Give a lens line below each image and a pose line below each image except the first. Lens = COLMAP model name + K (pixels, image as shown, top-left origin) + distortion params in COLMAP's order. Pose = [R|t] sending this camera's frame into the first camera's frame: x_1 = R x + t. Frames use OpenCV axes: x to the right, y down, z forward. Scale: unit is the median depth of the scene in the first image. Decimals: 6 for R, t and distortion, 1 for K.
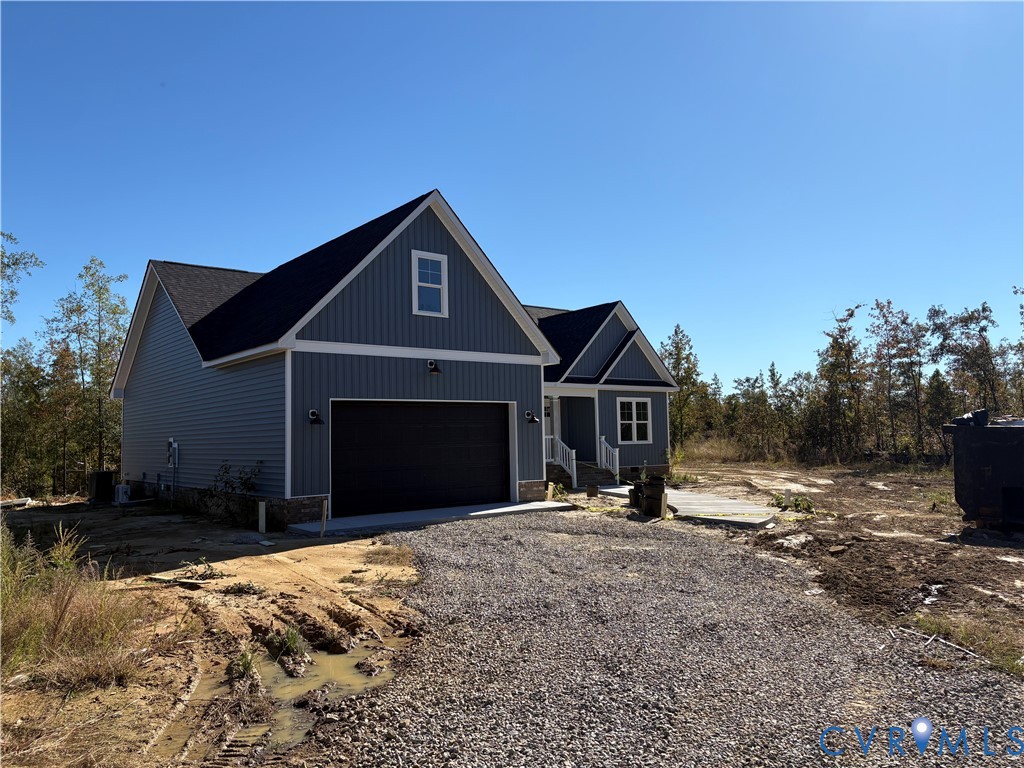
lens RADIAL K [[773.7, 0, 512.0], [0, 773.7, 384.0], [0, 0, 1]] dist [0.050697, -0.004050]
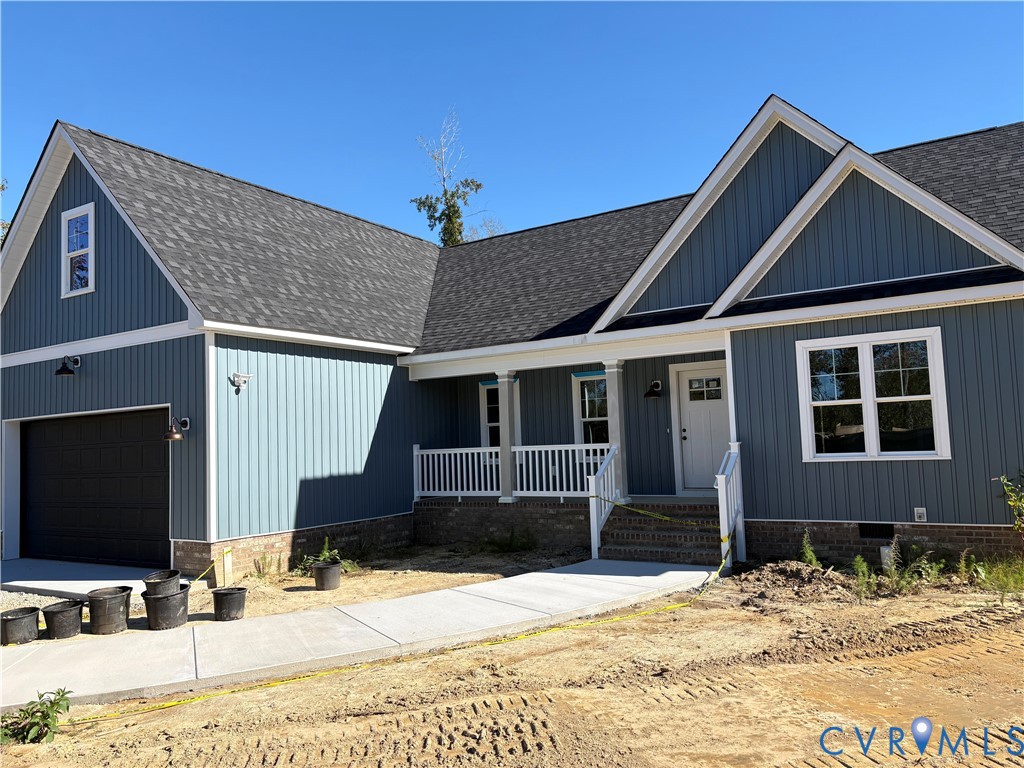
lens RADIAL K [[768.0, 0, 515.9], [0, 768.0, 388.7], [0, 0, 1]] dist [0.028349, 0.009856]
pose [[0.336619, -0.060938, -0.939667, 0.451165], [0.098546, 0.994704, -0.029205, 0.037768], [0.936470, -0.082769, 0.340841, 0.725290]]
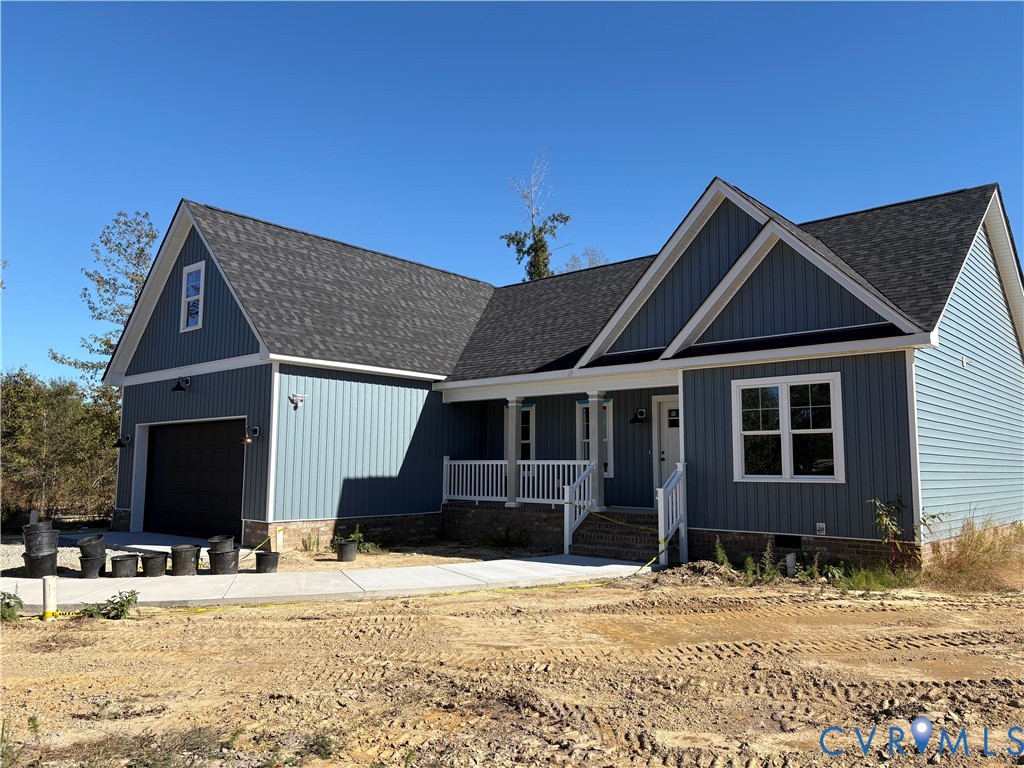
lens RADIAL K [[773.7, 0, 512.0], [0, 773.7, 384.0], [0, 0, 1]] dist [0.050697, -0.004050]
pose [[0.180965, -0.086303, -0.979696, 0.570975], [0.061372, 0.995192, -0.076332, 0.046480], [0.981573, -0.046312, 0.185391, 0.774404]]
